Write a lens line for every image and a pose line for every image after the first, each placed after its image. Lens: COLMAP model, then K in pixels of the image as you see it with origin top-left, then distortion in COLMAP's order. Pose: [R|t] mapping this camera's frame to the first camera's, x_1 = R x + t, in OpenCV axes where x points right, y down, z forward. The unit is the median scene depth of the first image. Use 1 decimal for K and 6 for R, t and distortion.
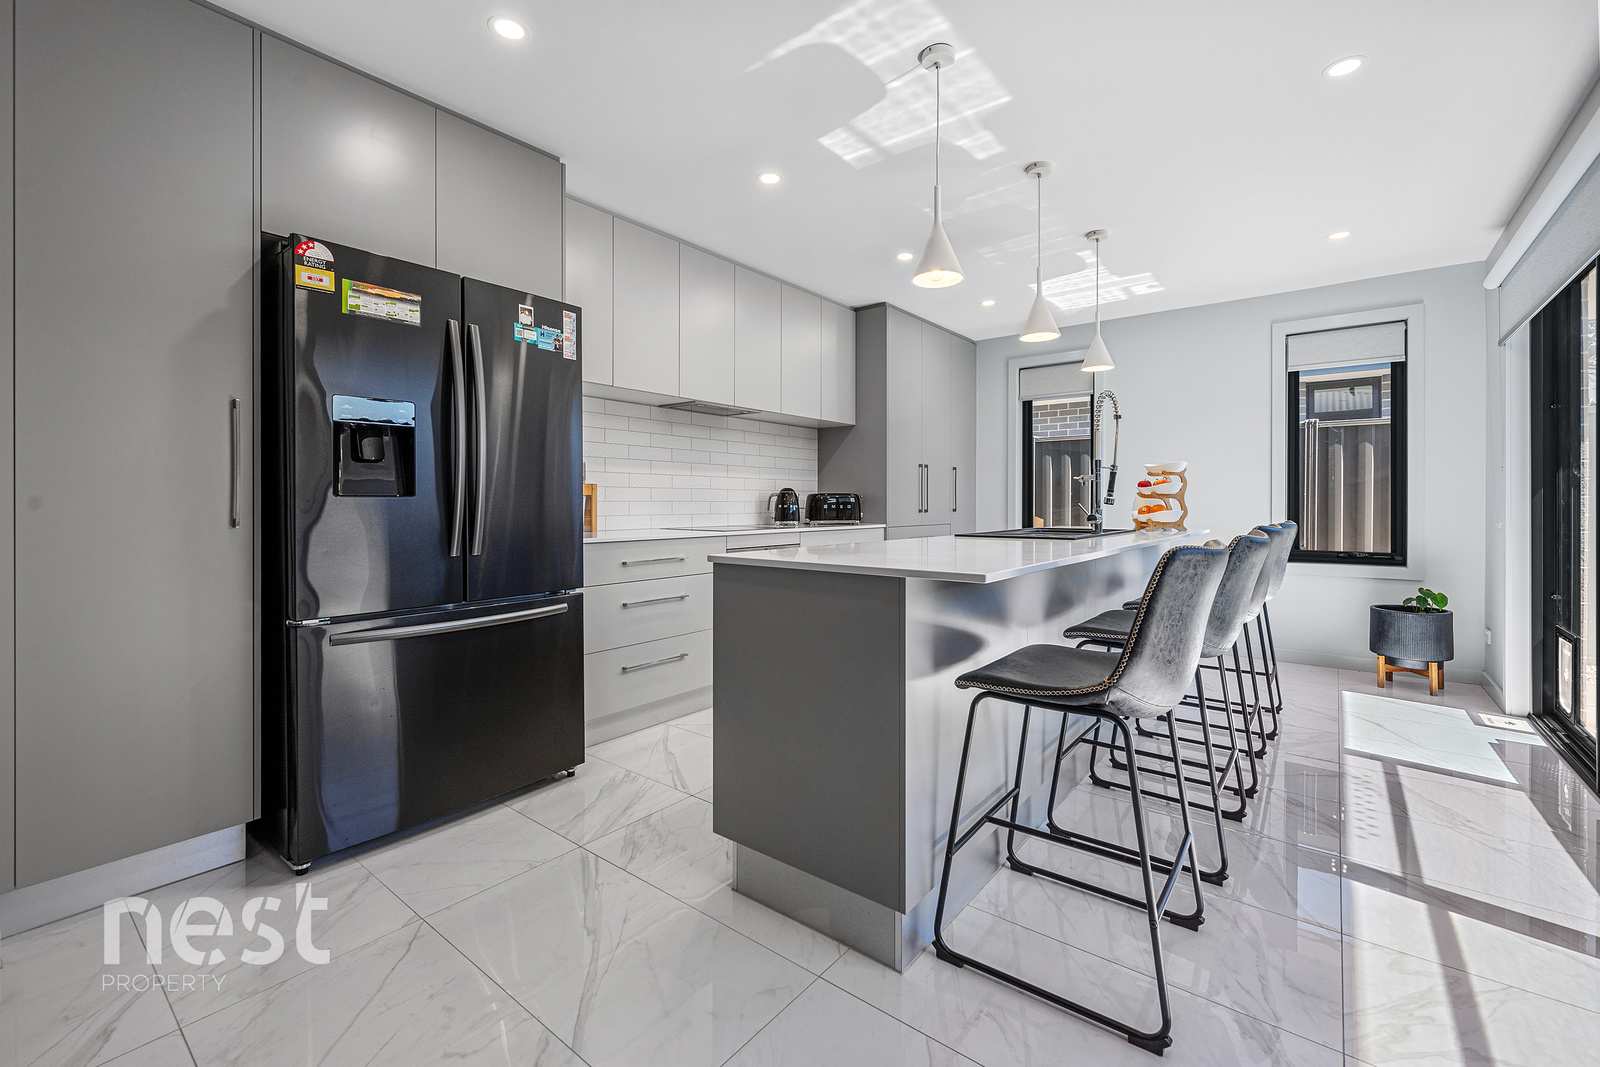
lens RADIAL K [[663.9, 0, 796.7], [0, 663.9, 505.7], [0, 0, 1]] dist [0.000391, 0.000035]
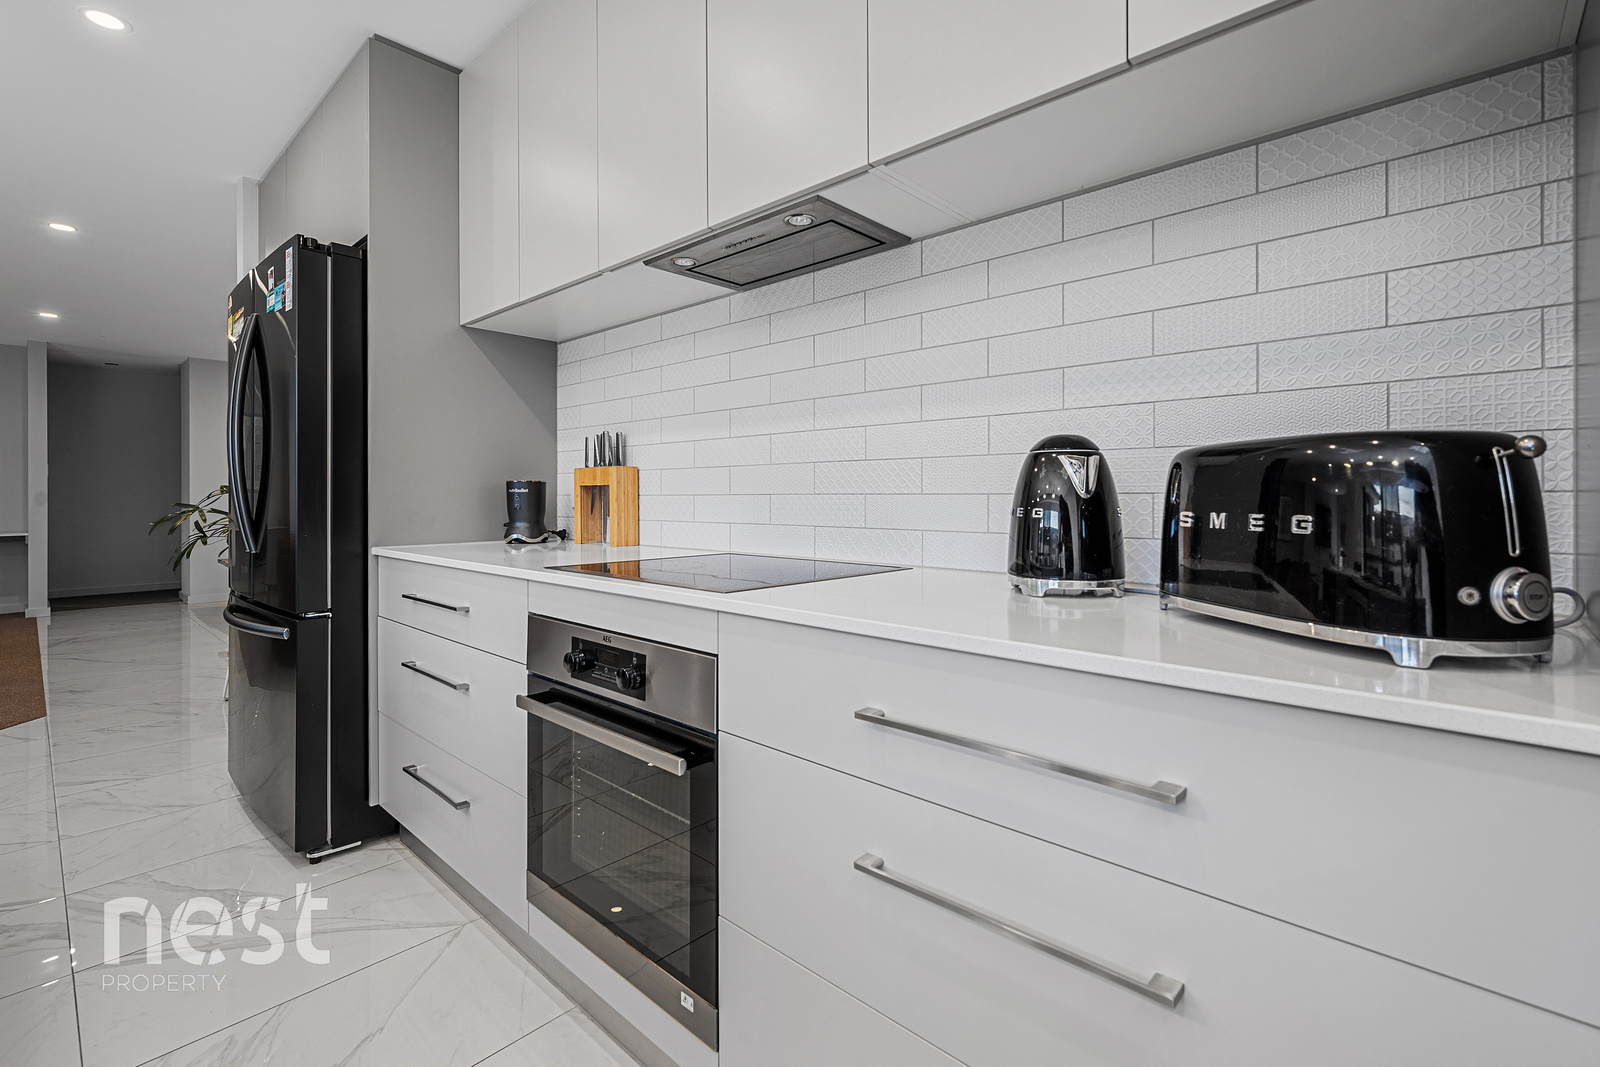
lens RADIAL K [[711.6, 0, 799.9], [0, 711.6, 496.7], [0, 0, 1]] dist [0.002726, 0.000435]
pose [[-0.057069, -0.004217, -0.998361, 0.276713], [-0.003281, 0.999986, -0.004036, -0.001739], [0.998365, 0.003046, -0.057082, 1.012955]]
